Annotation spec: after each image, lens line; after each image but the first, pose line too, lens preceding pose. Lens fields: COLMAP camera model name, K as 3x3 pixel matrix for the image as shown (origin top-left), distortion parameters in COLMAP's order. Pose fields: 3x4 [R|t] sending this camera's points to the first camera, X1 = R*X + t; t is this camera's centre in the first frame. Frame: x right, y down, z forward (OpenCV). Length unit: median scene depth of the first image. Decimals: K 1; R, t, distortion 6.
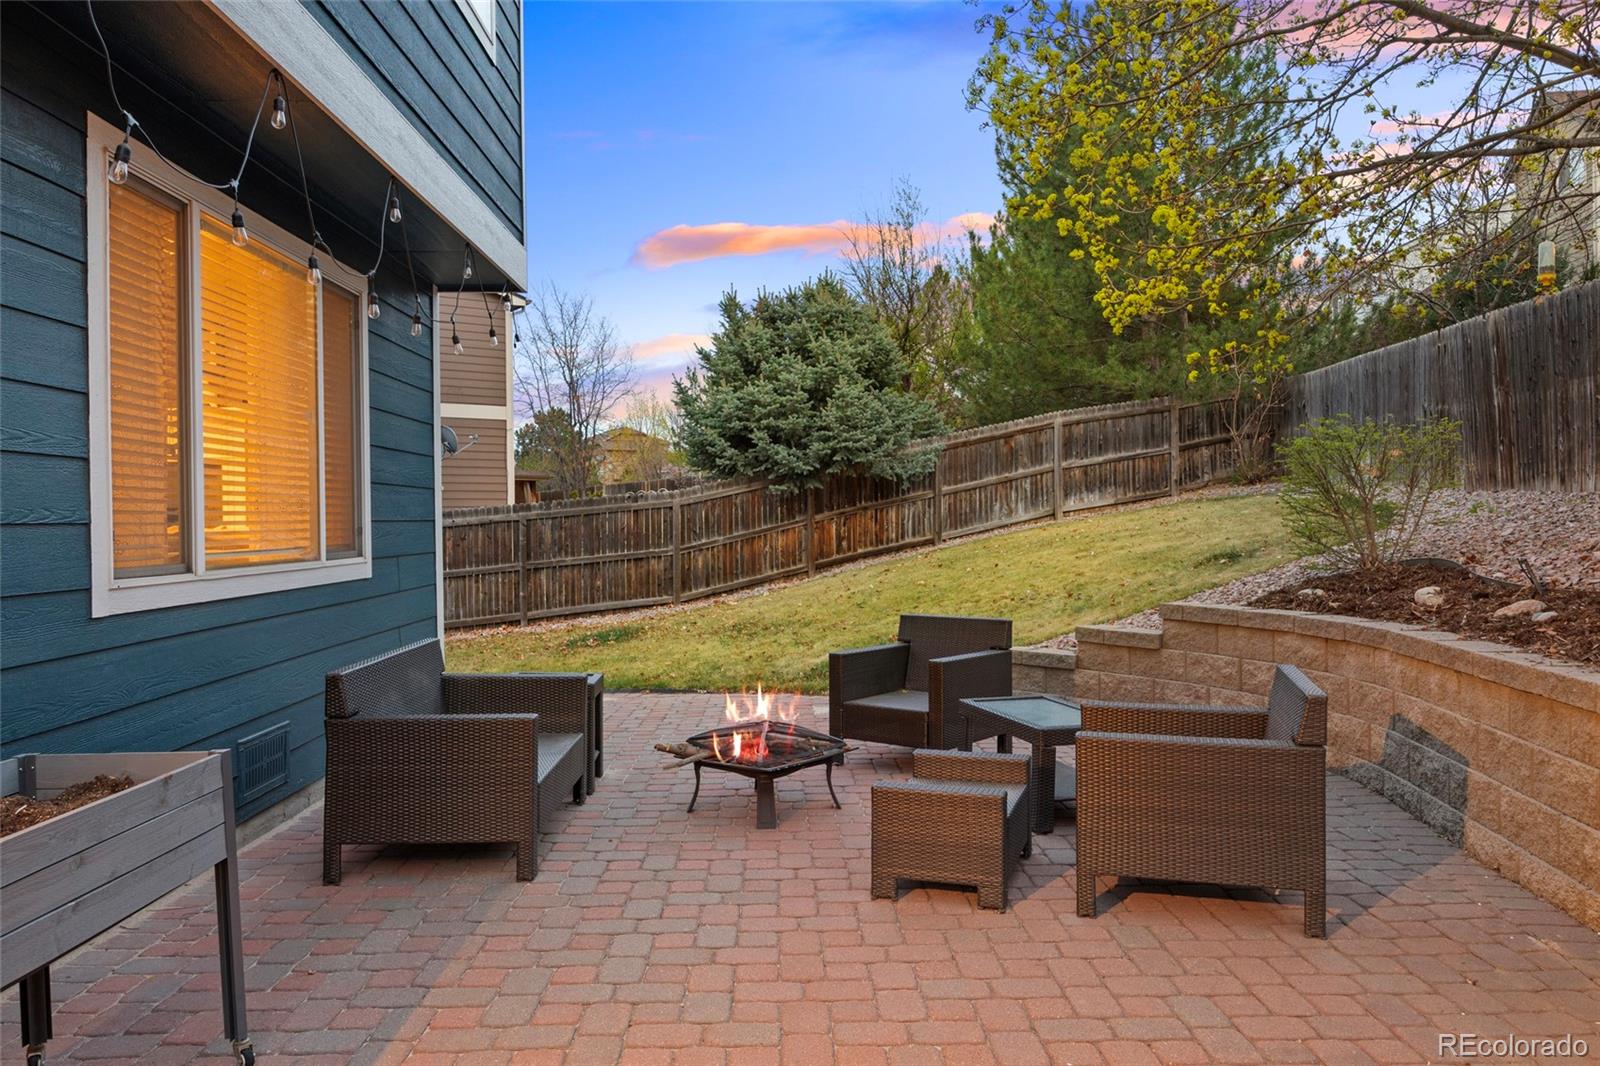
lens RADIAL K [[1141.6, 0, 800.9], [0, 1141.6, 523.4], [0, 0, 1]] dist [0.008385, 0.002039]
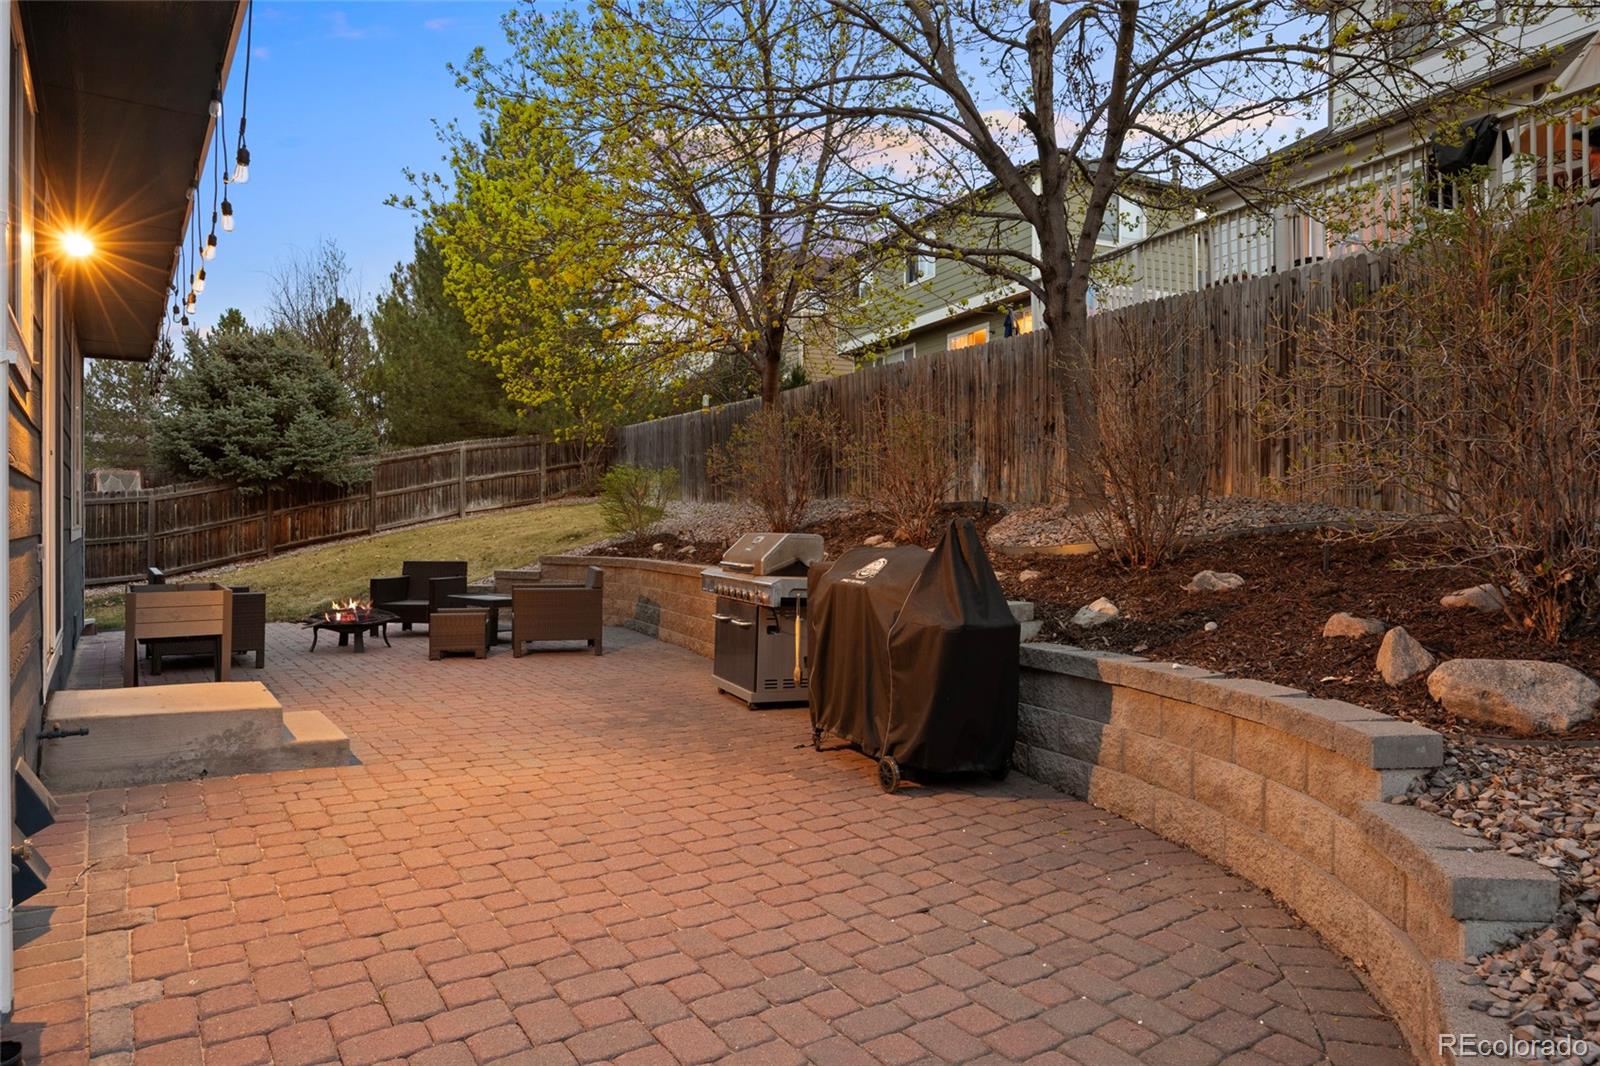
lens RADIAL K [[997.6, 0, 799.6], [0, 997.6, 526.9], [0, 0, 1]] dist [-0.008802, 0.001221]
pose [[0.840091, 0.010763, 0.542339, -0.099699], [-0.009839, 0.999941, -0.004604, 0.010425], [-0.542356, -0.001468, 0.840147, -0.282332]]
